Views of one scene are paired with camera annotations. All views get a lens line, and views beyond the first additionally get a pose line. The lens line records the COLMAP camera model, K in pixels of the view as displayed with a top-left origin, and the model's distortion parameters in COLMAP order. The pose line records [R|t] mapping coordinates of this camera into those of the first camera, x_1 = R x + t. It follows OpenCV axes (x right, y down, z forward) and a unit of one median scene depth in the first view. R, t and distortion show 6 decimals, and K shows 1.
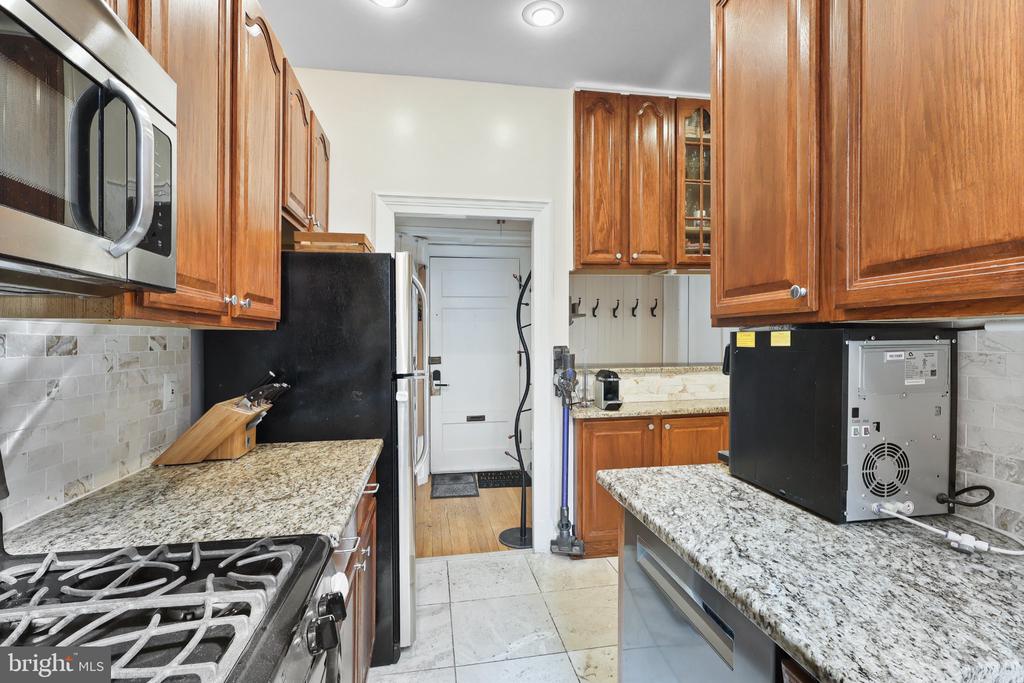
lens RADIAL K [[479.4, 0, 511.2], [0, 479.4, 341.9], [0, 0, 1]] dist [-0.003462, -0.001205]
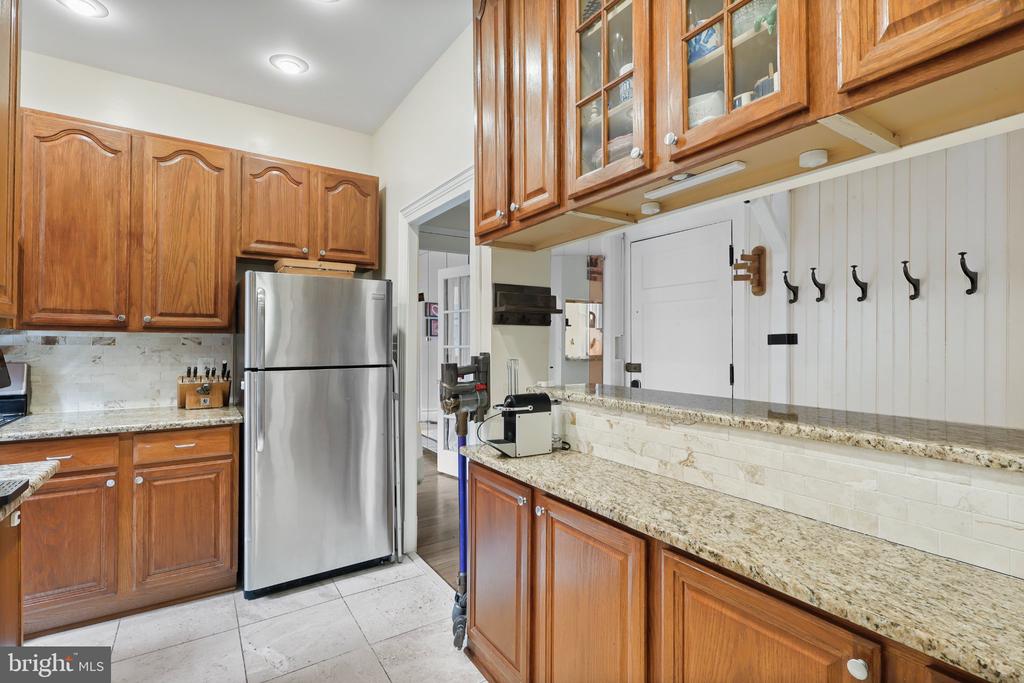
lens RADIAL K [[479.4, 0, 512.7], [0, 479.4, 331.9], [0, 0, 1]] dist [-0.003462, -0.001205]
pose [[0.404113, -0.005555, -0.914692, 1.083096], [-0.014715, 0.999813, -0.012573, -0.020047], [0.914591, 0.018540, 0.403955, 1.019967]]
